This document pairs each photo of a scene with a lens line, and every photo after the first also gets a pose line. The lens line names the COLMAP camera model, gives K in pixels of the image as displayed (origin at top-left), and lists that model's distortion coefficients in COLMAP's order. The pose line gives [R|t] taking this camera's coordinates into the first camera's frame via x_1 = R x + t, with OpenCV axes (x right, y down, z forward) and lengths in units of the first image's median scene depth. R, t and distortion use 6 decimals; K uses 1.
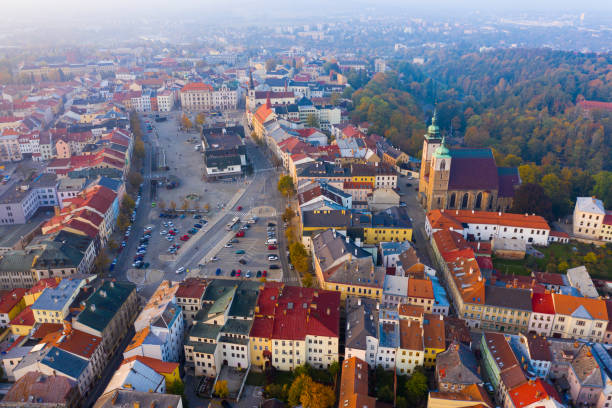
lens RADIAL K [[479.6, 0, 306.0], [0, 479.6, 204.0], [0, 0, 1]] dist [-0.018329, 0.006954]
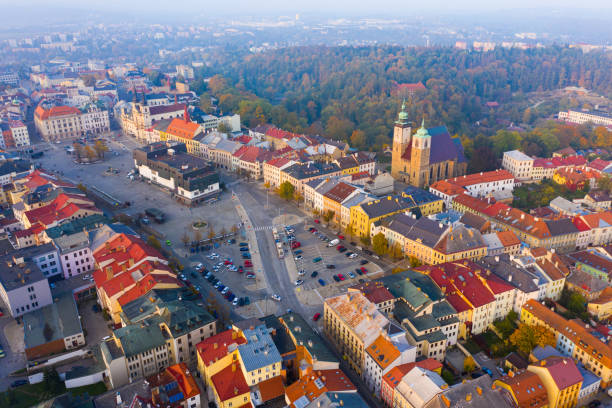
lens RADIAL K [[479.6, 0, 306.0], [0, 479.6, 204.0], [0, 0, 1]] dist [-0.018329, 0.006954]
pose [[0.848053, -0.215096, 0.484294, -0.544224], [0.219196, 0.974452, 0.048959, -0.058040], [-0.482452, 0.064635, 0.873535, 0.124134]]
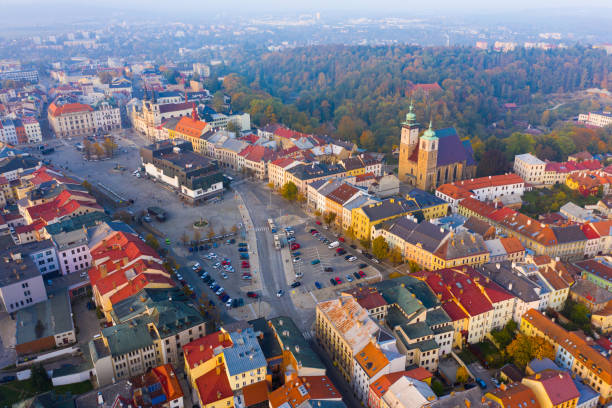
lens RADIAL K [[479.6, 0, 306.0], [0, 479.6, 204.0], [0, 0, 1]] dist [-0.018329, 0.006954]
pose [[0.870521, -0.199864, 0.449720, -0.507026], [0.202569, 0.978338, 0.042680, -0.054260], [-0.448508, 0.053945, 0.892149, 0.117025]]
